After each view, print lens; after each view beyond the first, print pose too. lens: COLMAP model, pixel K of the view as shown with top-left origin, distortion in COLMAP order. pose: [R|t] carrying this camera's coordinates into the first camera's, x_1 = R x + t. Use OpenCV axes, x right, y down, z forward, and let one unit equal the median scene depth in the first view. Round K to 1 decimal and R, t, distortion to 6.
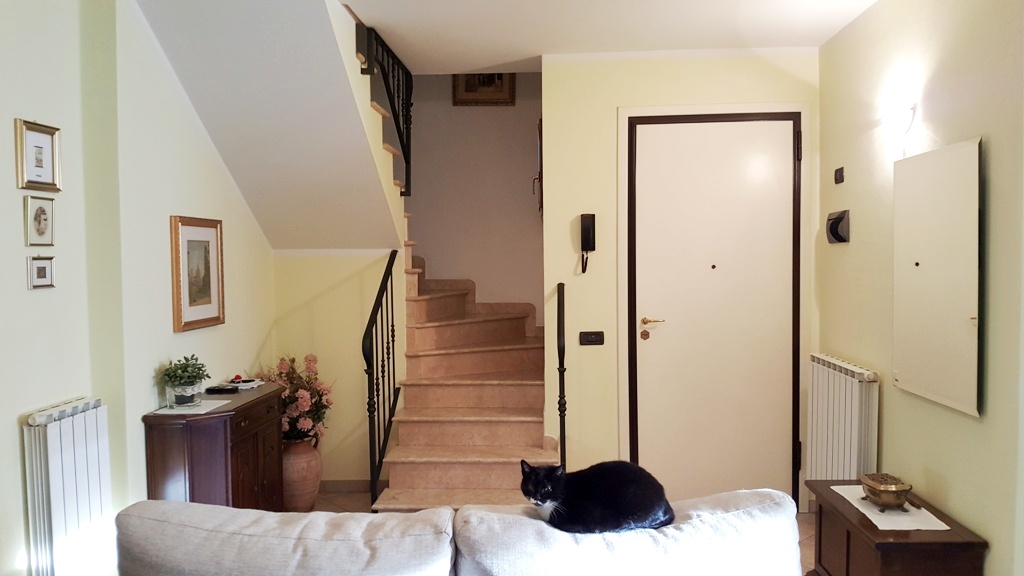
lens RADIAL K [[772.5, 0, 511.3], [0, 772.5, 296.7], [0, 0, 1]] dist [0.201604, -0.462154]
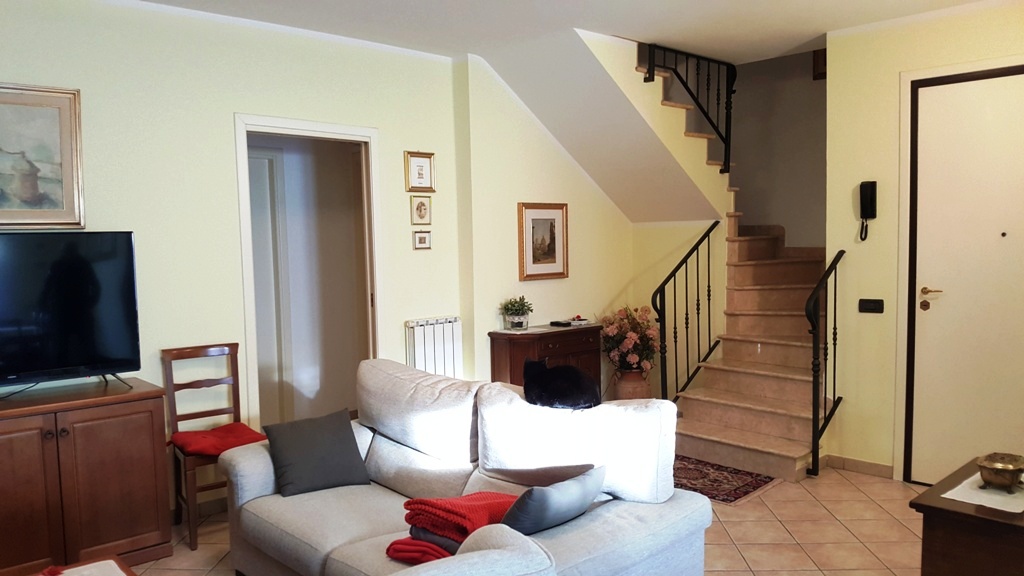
lens RADIAL K [[762.8, 0, 489.5], [0, 762.8, 293.4], [0, 0, 1]] dist [0.198708, -0.361377]
pose [[0.713875, 0.048992, -0.698558, 0.469466], [-0.025011, 0.998697, 0.044482, 0.005000], [0.699827, -0.014283, 0.714170, -0.067835]]
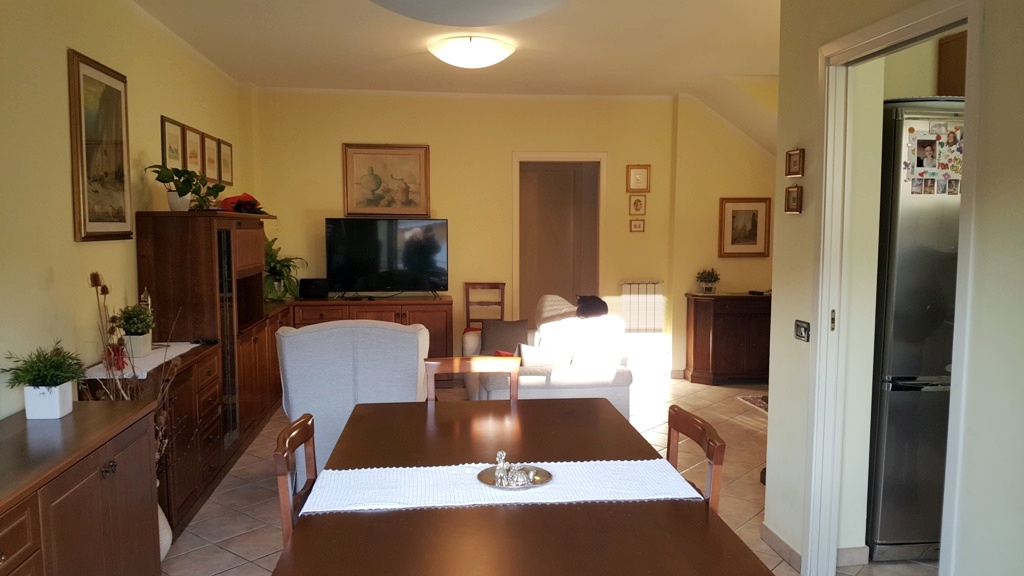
lens RADIAL K [[772.5, 0, 511.3], [0, 772.5, 296.7], [0, 0, 1]] dist [0.201604, -0.462154]
pose [[0.167939, 0.102148, -0.980491, 1.227605], [-0.052136, 0.994145, 0.094640, -0.012975], [0.984418, 0.035225, 0.172281, 0.124689]]
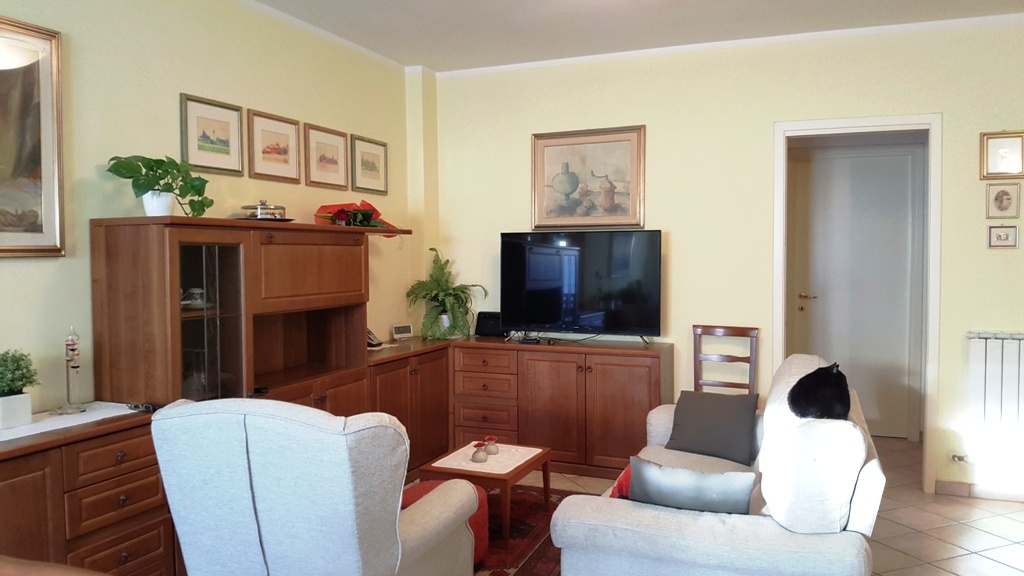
lens RADIAL K [[759.1, 0, 495.4], [0, 759.1, 287.0], [0, 0, 1]] dist [0.007188, -0.062607]
pose [[-0.349111, 0.056690, -0.935365, 0.685694], [-0.037098, 0.996550, 0.074244, -0.004912], [0.936347, 0.060620, -0.345803, 0.420942]]
